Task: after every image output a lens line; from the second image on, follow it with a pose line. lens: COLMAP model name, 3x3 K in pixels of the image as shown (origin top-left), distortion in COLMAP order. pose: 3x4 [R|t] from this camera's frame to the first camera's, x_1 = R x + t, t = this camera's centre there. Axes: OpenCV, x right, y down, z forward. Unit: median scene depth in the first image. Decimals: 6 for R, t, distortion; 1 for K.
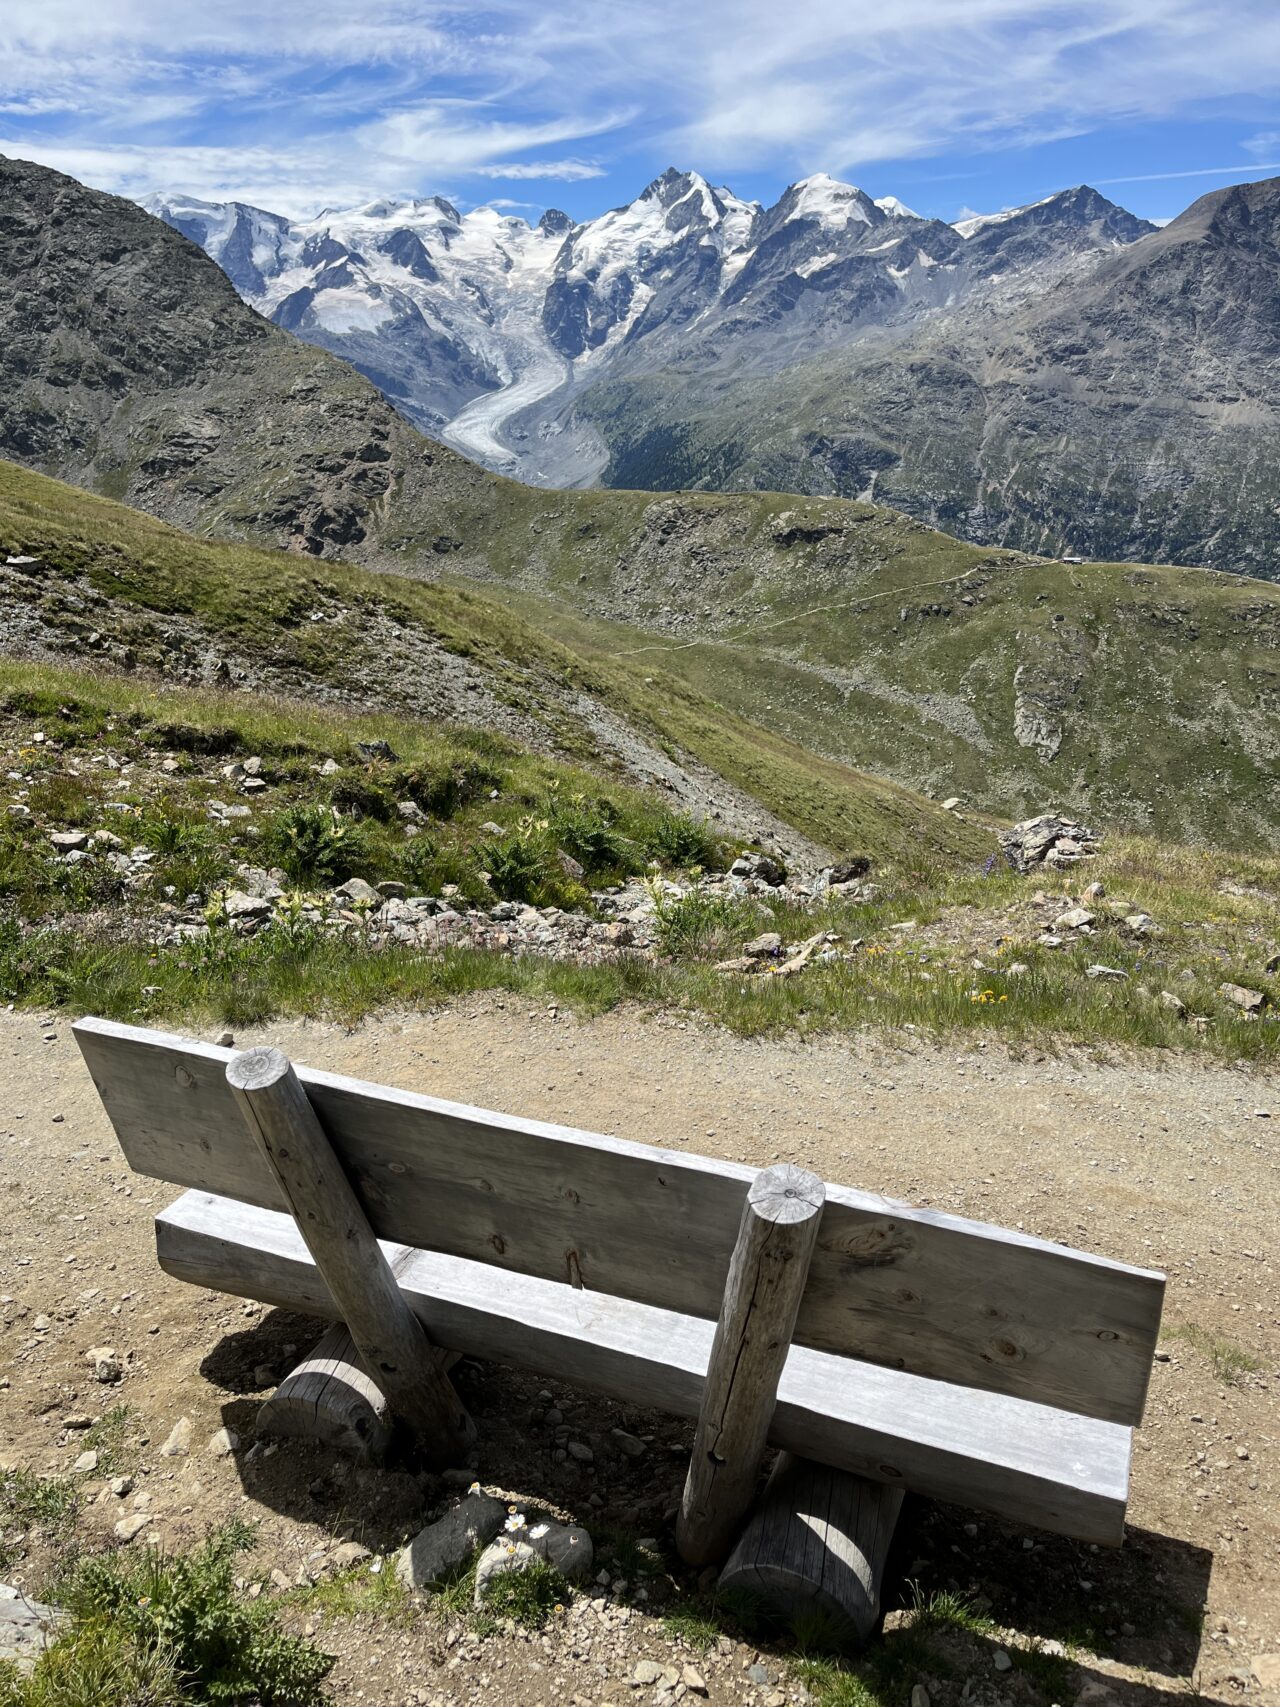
lens RADIAL K [[1280.4, 0, 635.6], [0, 1280.4, 866.2], [0, 0, 1]] dist [0.072811, -0.092474]
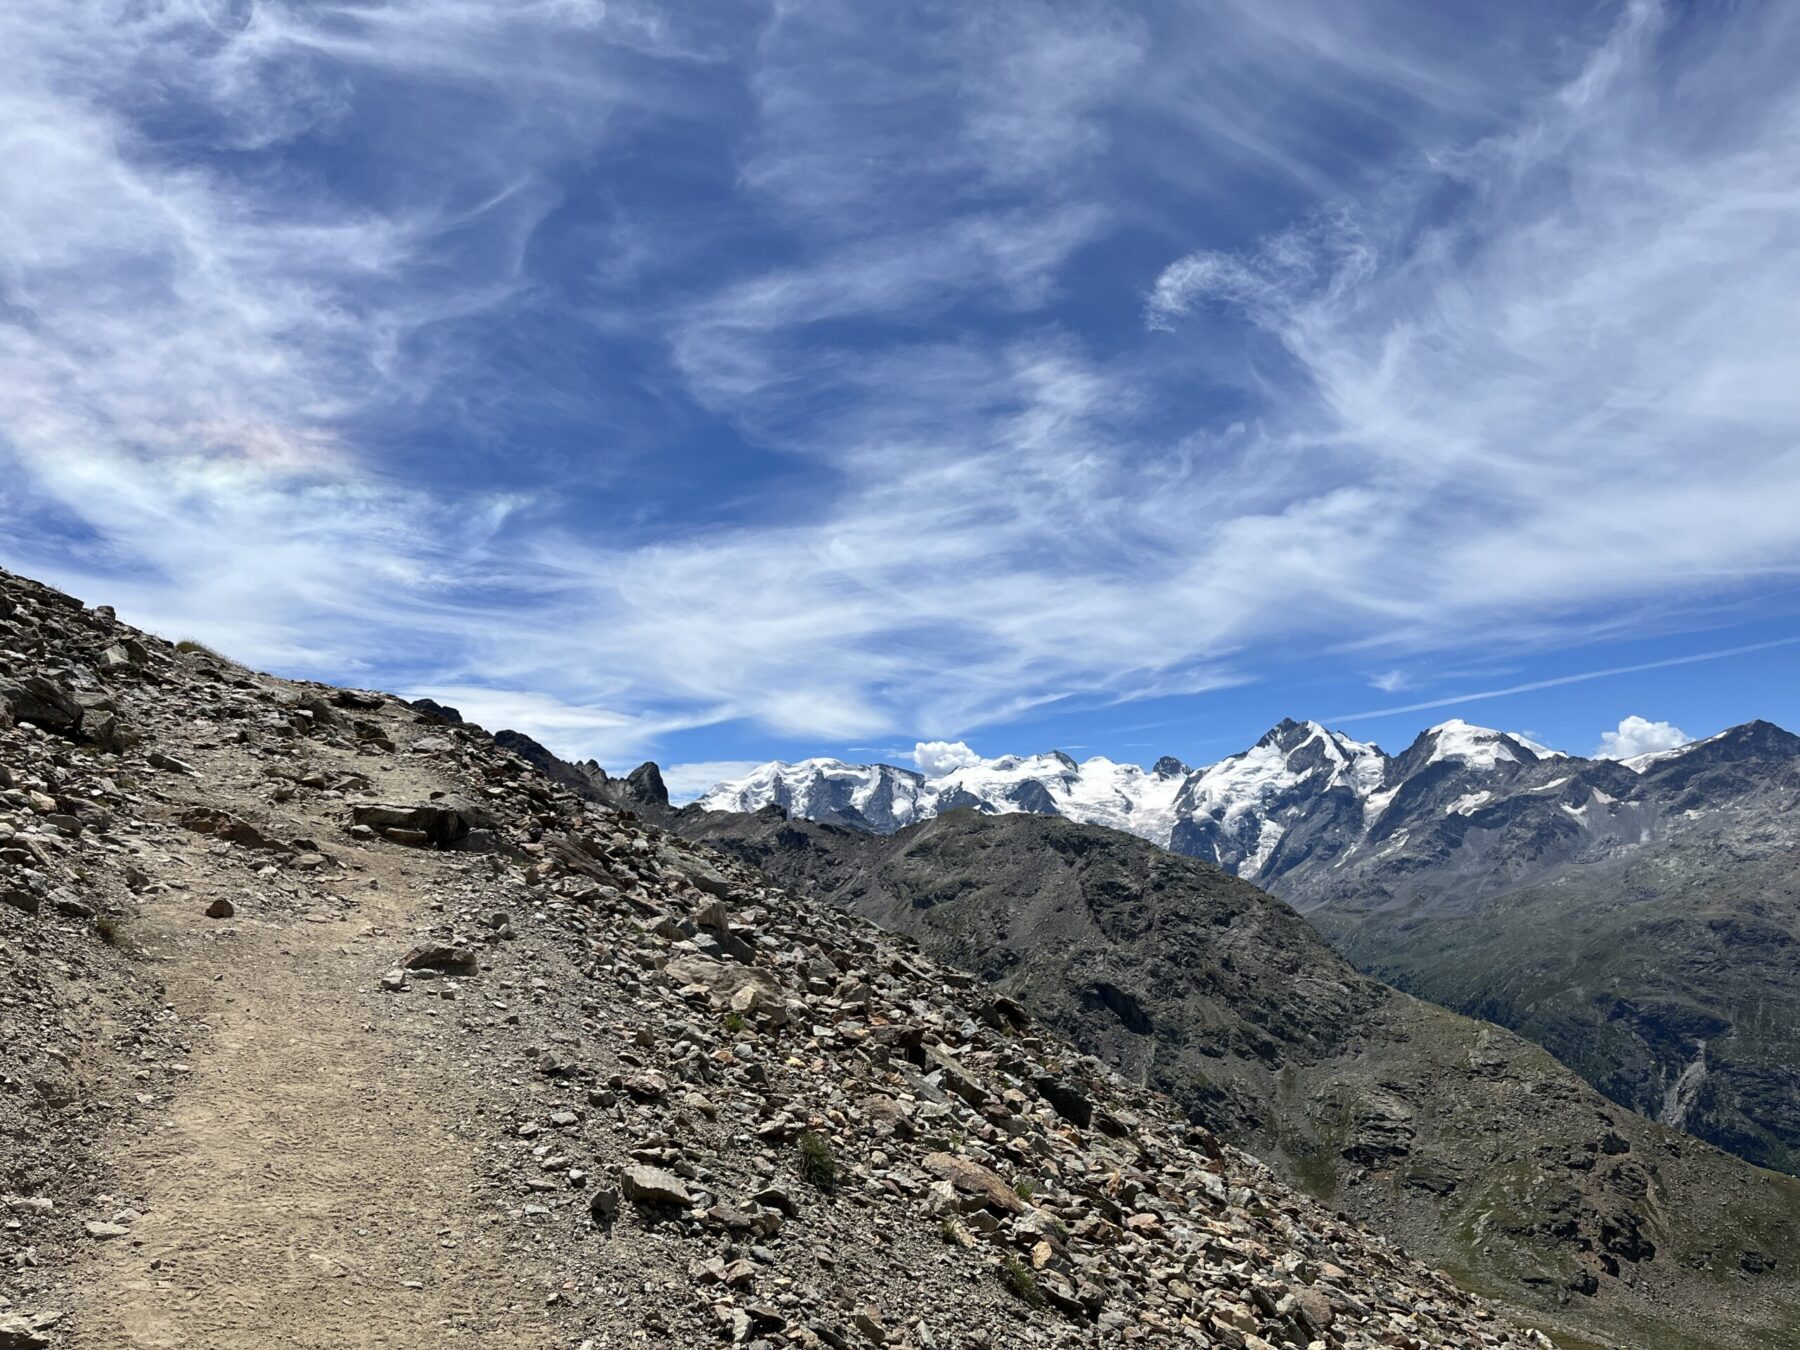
lens RADIAL K [[1348.2, 0, 873.2], [0, 1348.2, 670.5], [0, 0, 1]] dist [0.027394, -0.045650]
pose [[0.972375, -0.053191, -0.227284, -0.058695], [-0.068277, 0.866297, -0.494841, -0.013272], [0.223216, 0.496689, 0.838734, -0.007098]]
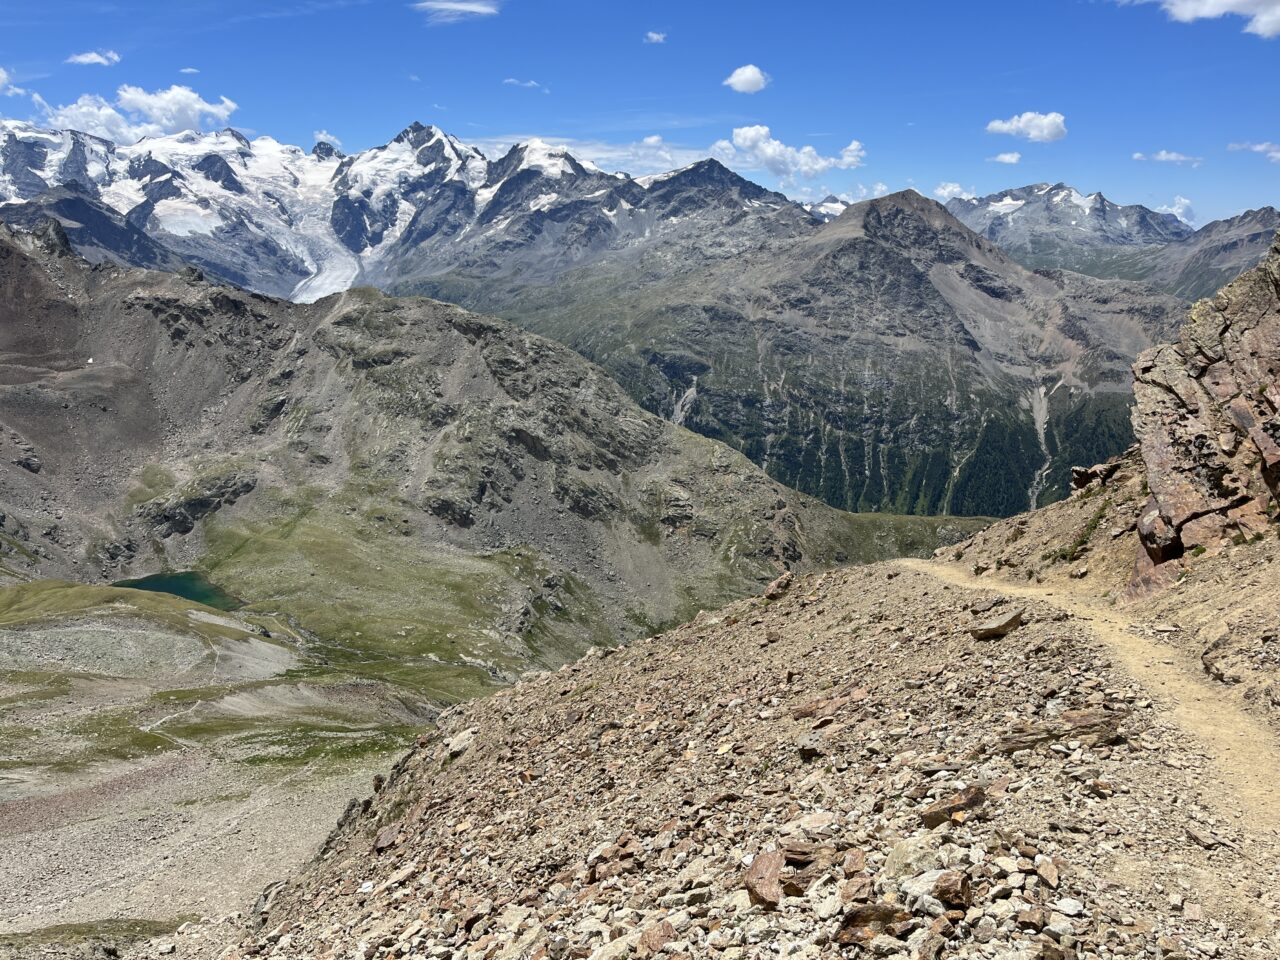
lens RADIAL K [[958.7, 0, 633.7], [0, 958.7, 487.7], [0, 0, 1]] dist [0.072990, -0.096563]
pose [[0.954121, -0.058442, 0.293661, -0.099340], [0.089634, 0.991539, -0.093896, -0.029305], [-0.285689, 0.115911, 0.951287, -0.028349]]
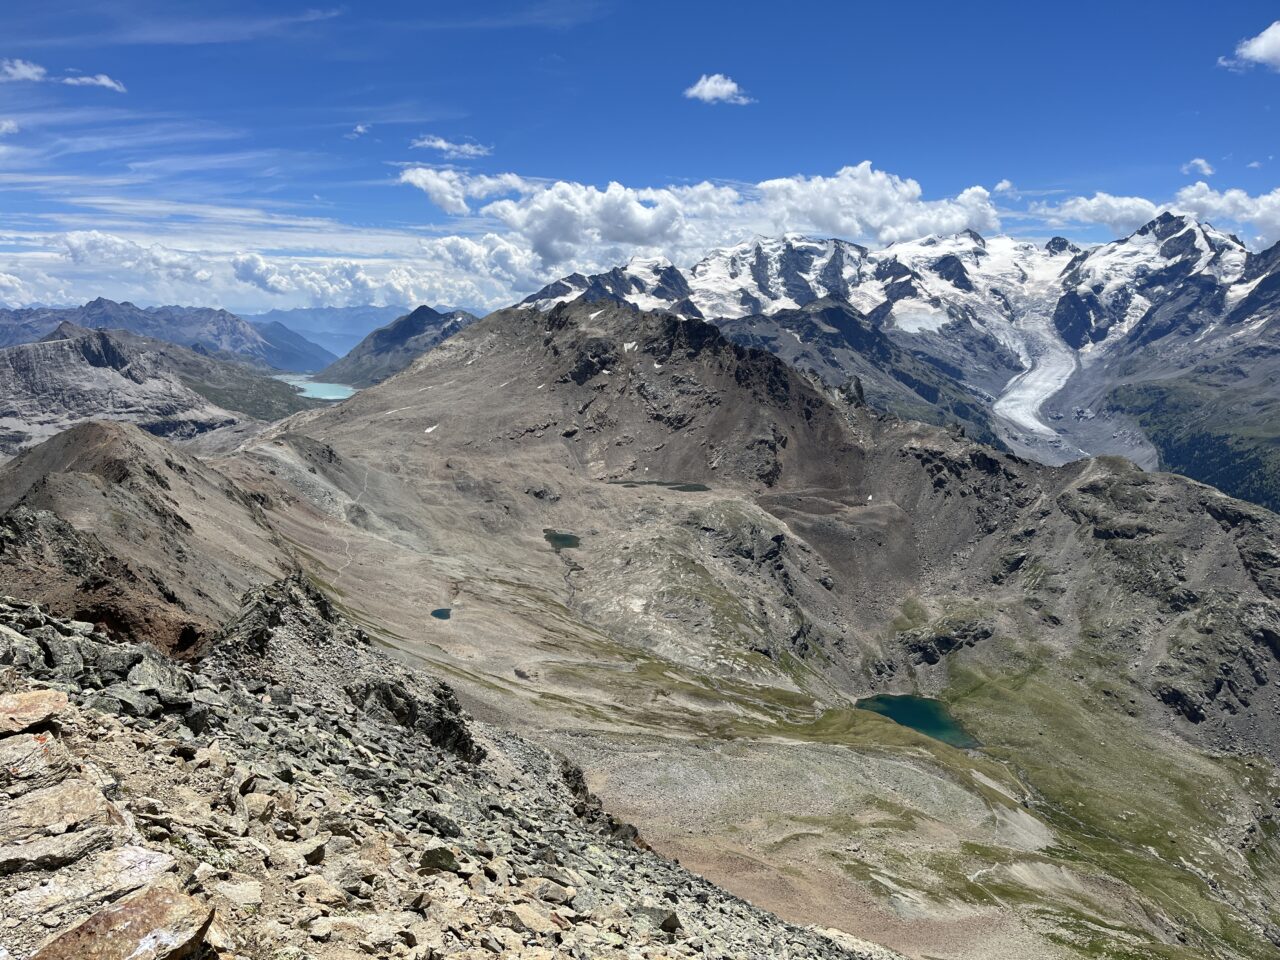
lens RADIAL K [[958.7, 0, 633.7], [0, 958.7, 487.7], [0, 0, 1]] dist [0.072990, -0.096563]
pose [[0.926480, 0.095483, -0.364029, -0.110700], [-0.158092, 0.976539, -0.146215, -0.039337], [0.341527, 0.193015, 0.919839, -0.057414]]
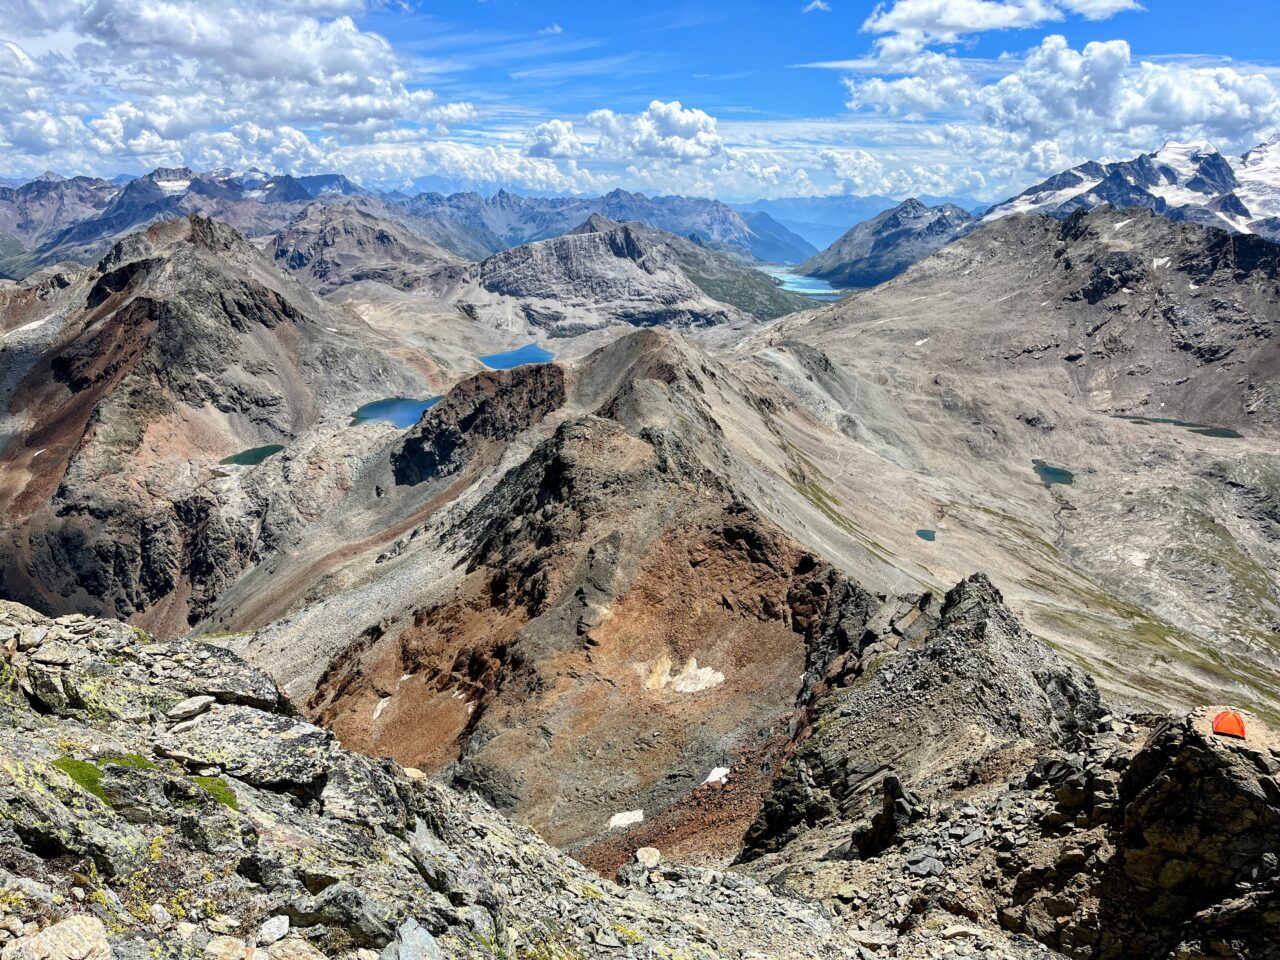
lens RADIAL K [[960.1, 0, 636.0], [0, 960.1, 478.0], [0, 0, 1]] dist [0.072811, -0.092474]
pose [[0.653481, 0.245181, -0.716135, -0.112125], [-0.297160, 0.953231, 0.055193, -0.040726], [0.696174, 0.176739, 0.695776, -0.068382]]
